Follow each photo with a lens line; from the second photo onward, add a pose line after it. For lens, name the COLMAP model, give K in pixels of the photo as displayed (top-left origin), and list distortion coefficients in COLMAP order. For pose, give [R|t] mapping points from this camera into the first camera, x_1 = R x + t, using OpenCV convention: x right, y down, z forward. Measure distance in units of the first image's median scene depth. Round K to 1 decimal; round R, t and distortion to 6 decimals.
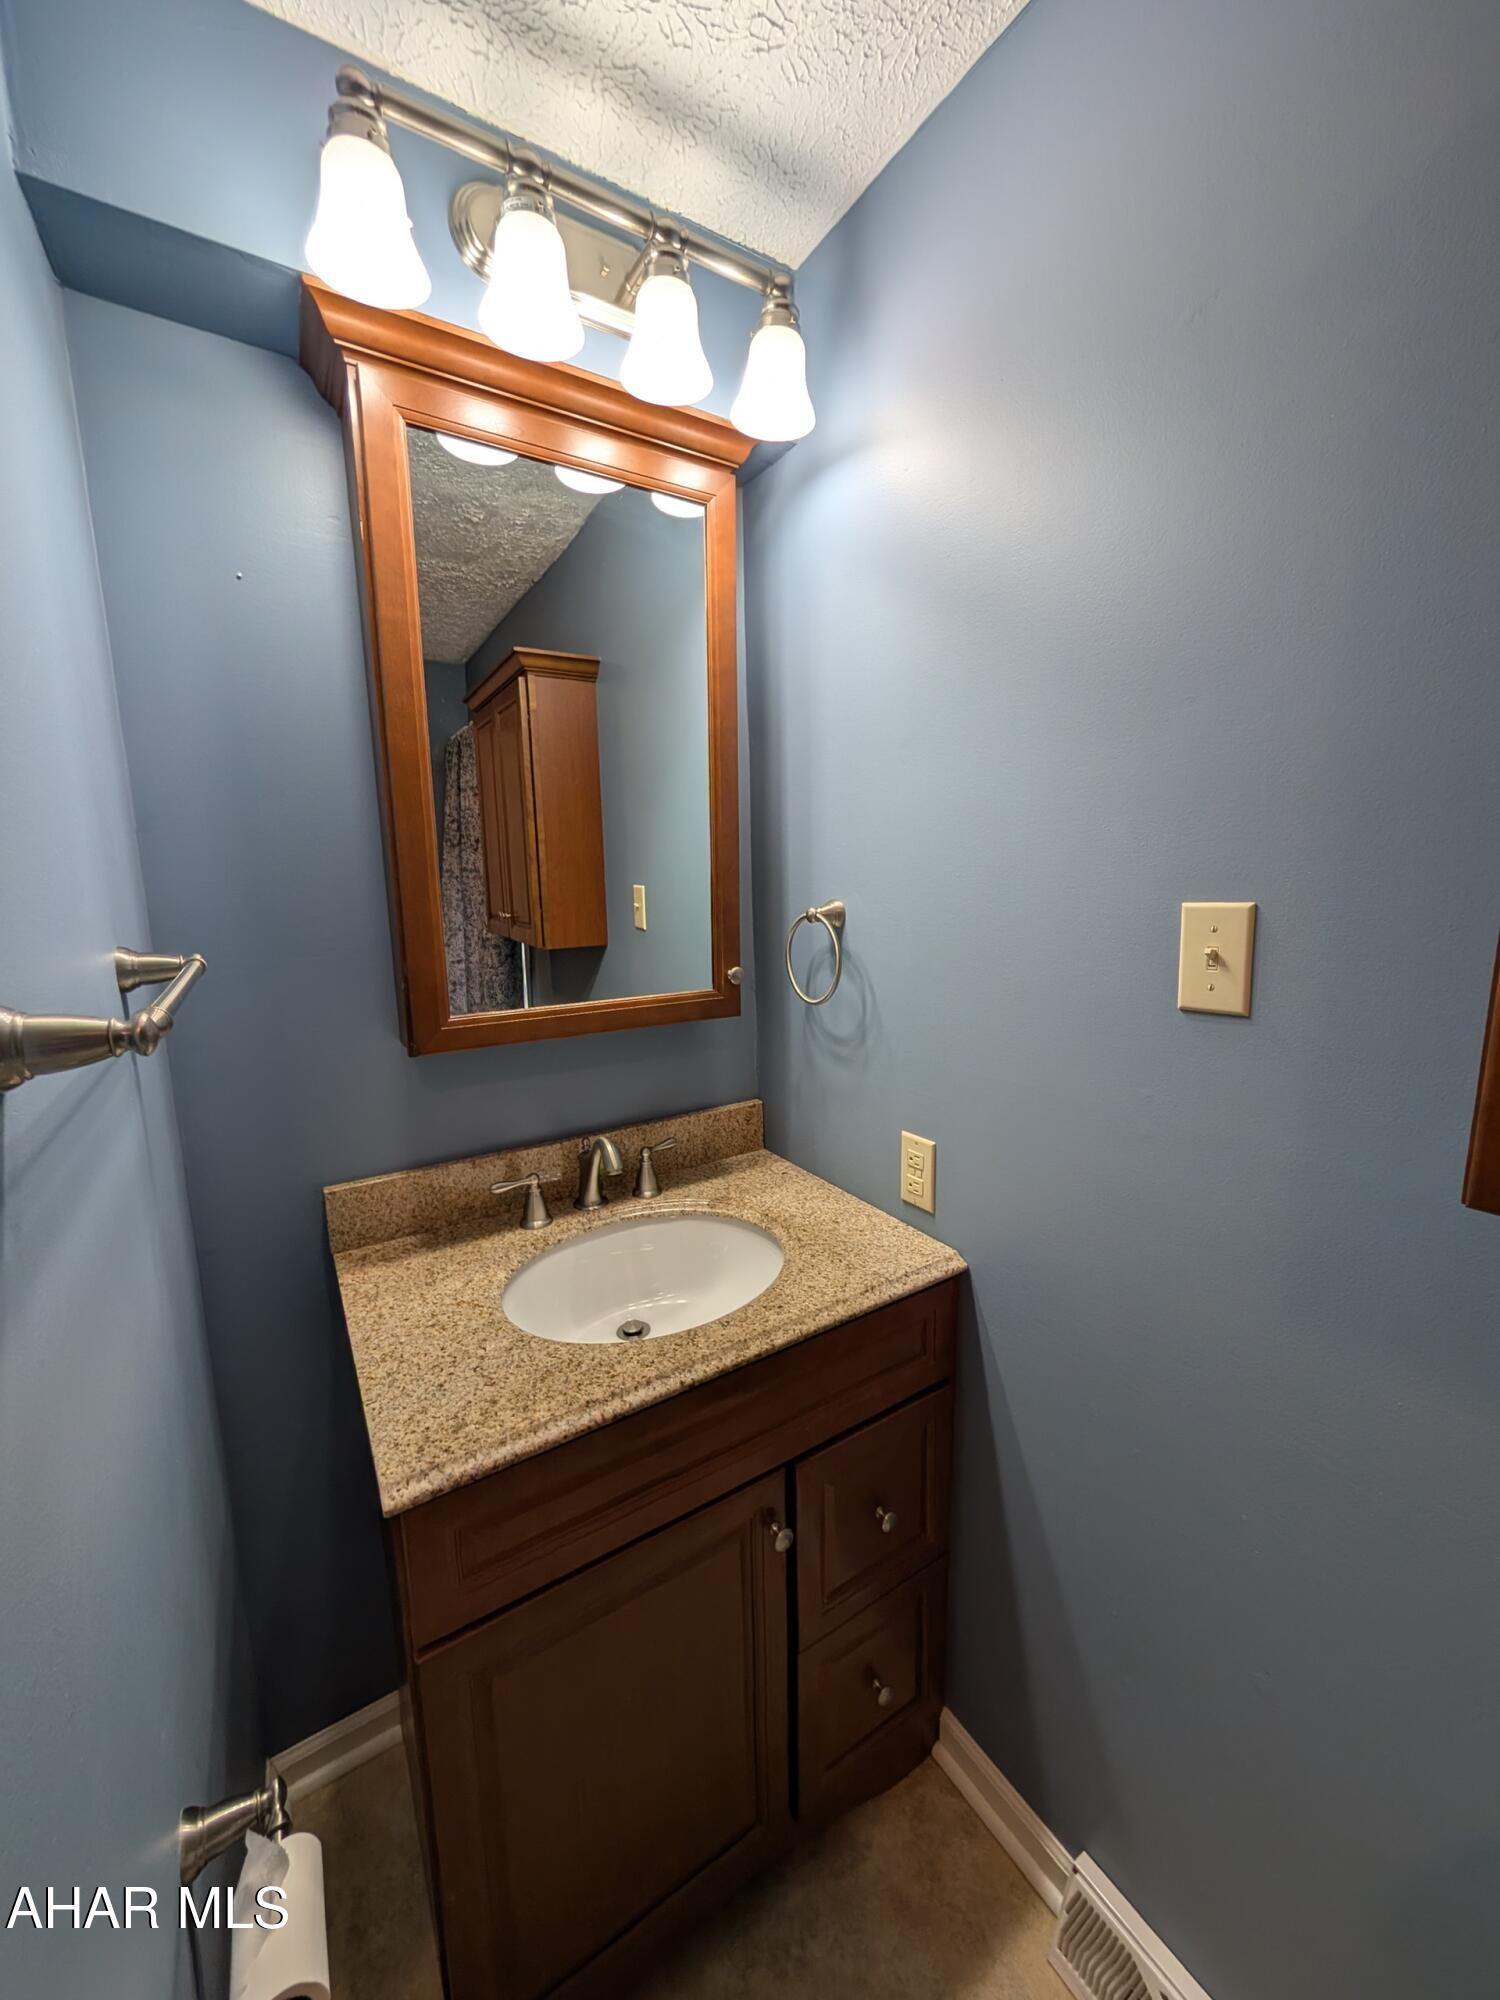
lens RADIAL K [[751.0, 0, 747.1], [0, 751.0, 989.7], [0, 0, 1]] dist [0.000284, 0.000003]
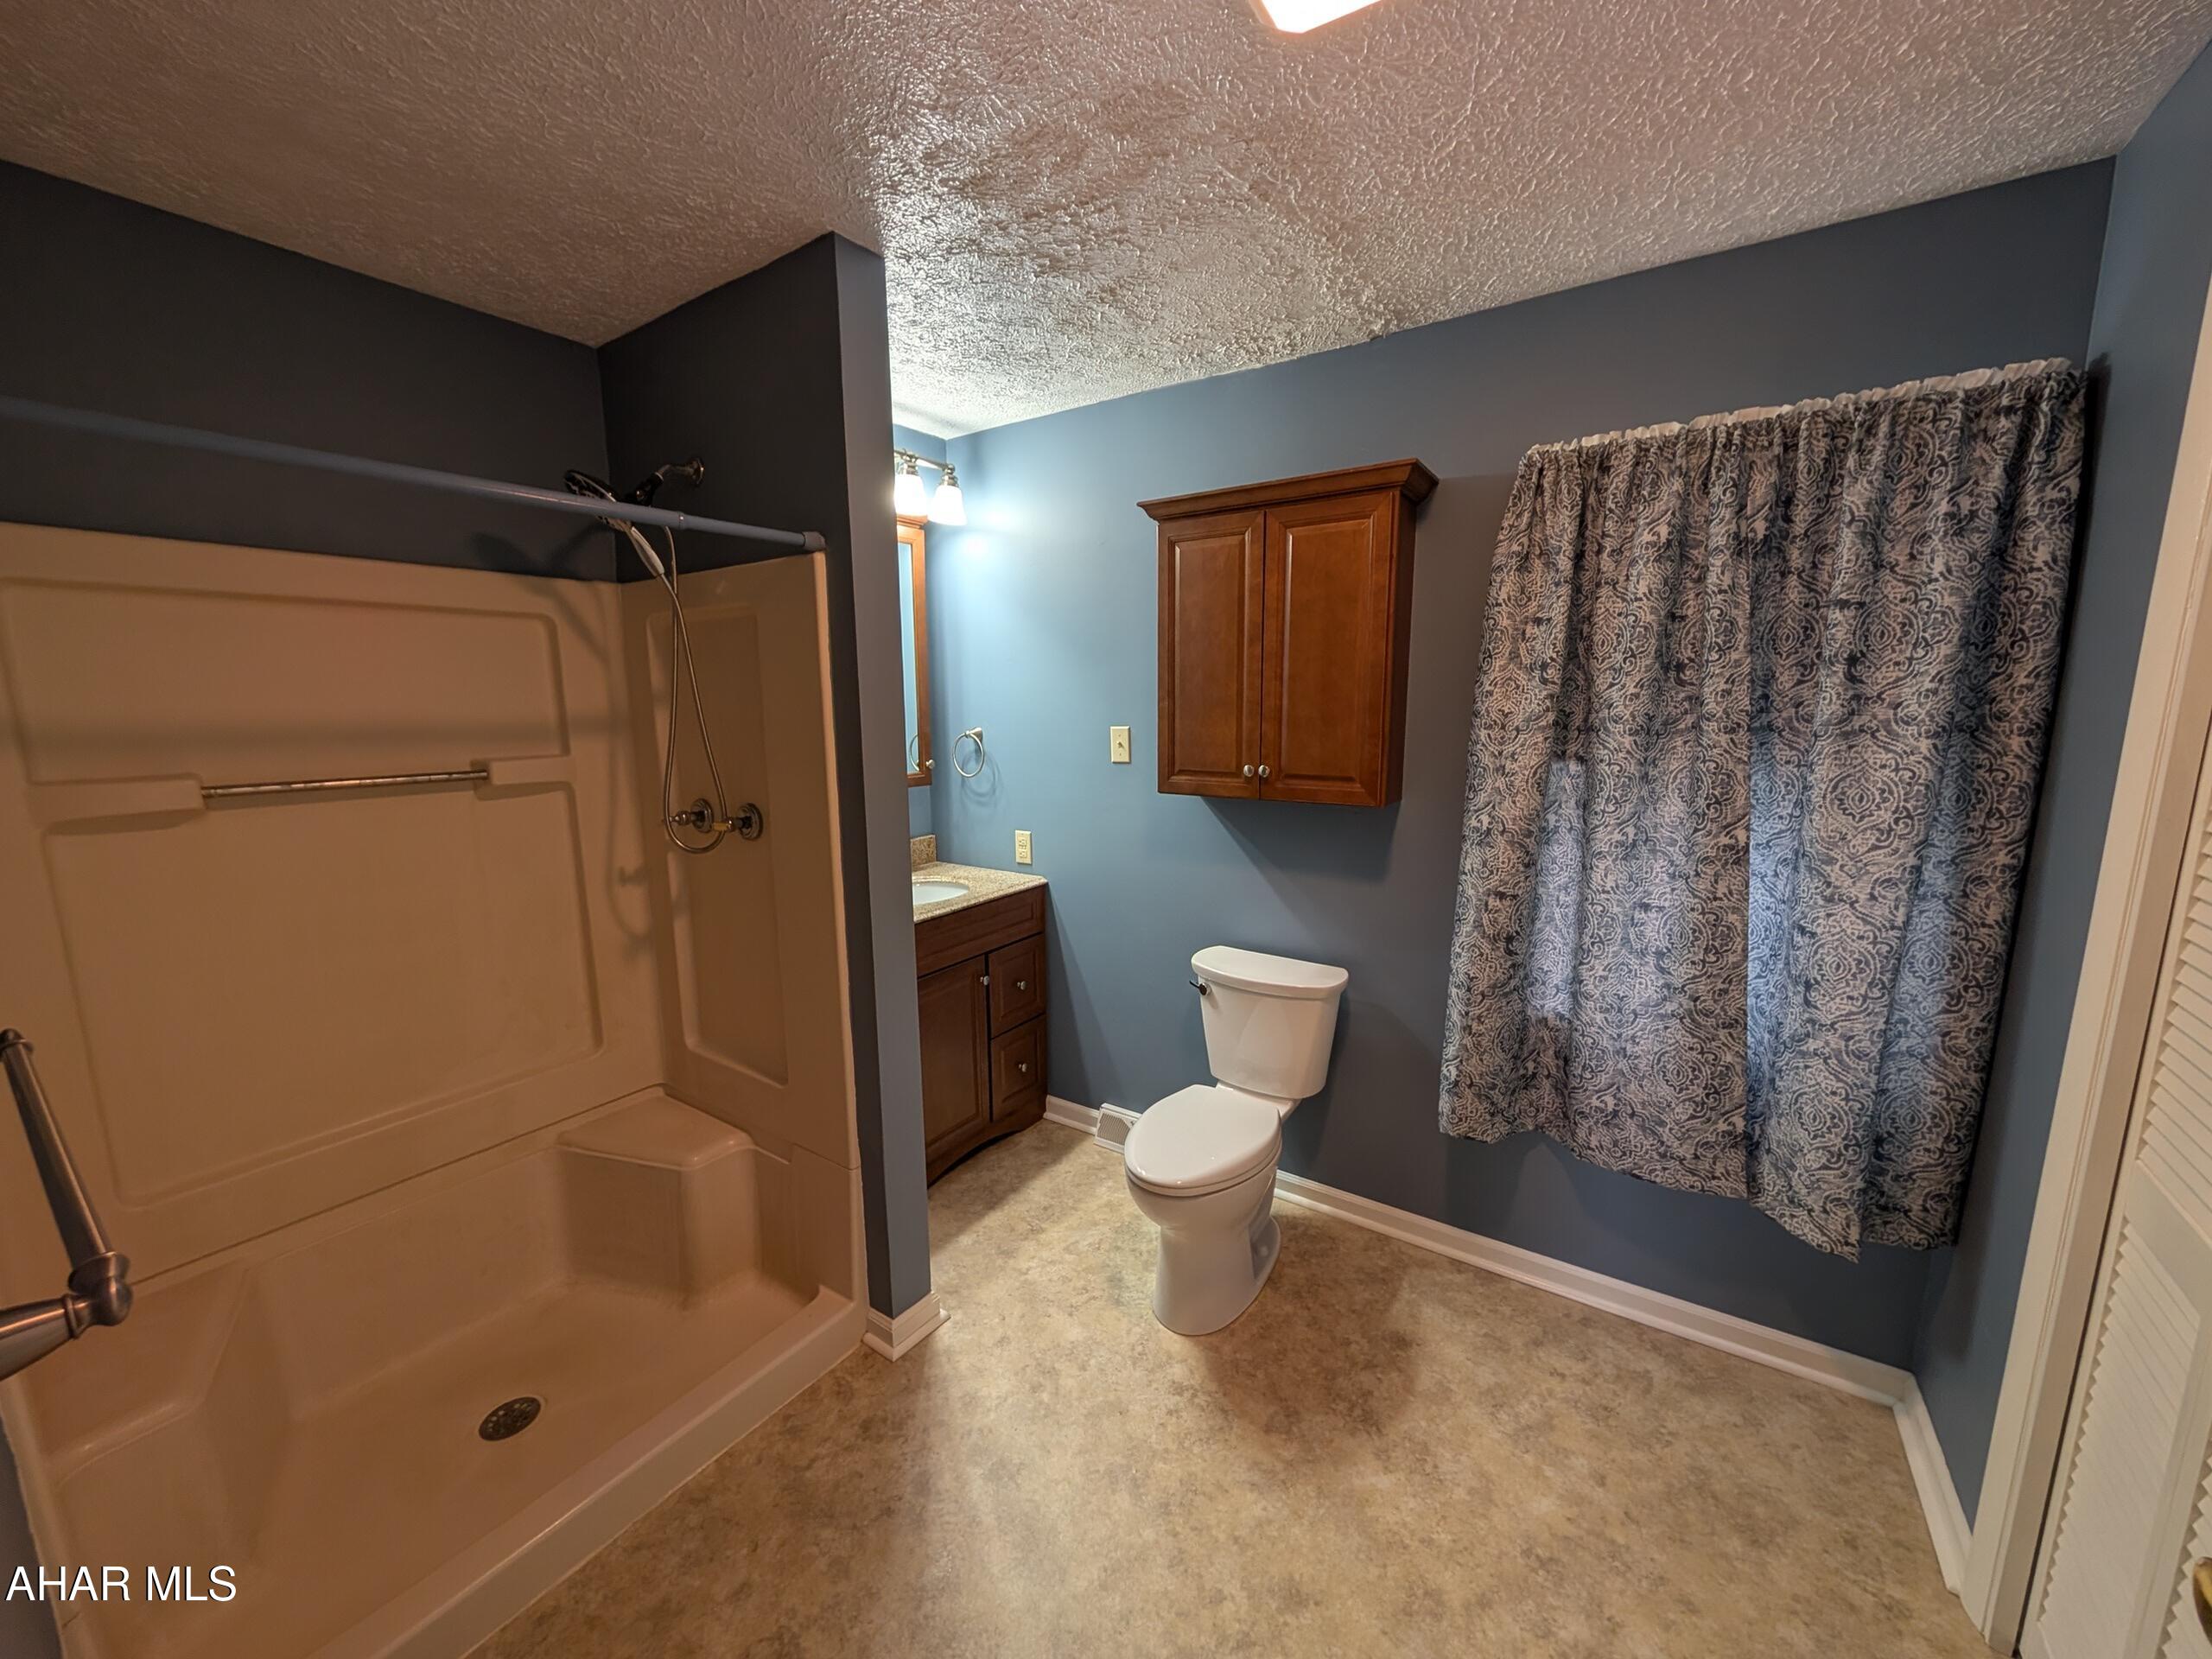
lens RADIAL K [[830.6, 0, 1100.9], [0, 830.6, 832.2], [0, 0, 1]] dist [0.000284, 0.000003]
pose [[0.920284, -0.055073, 0.387355, -0.516637], [0.053388, 0.998459, 0.015118, 0.169283], [-0.387591, 0.006767, 0.921807, -1.374200]]
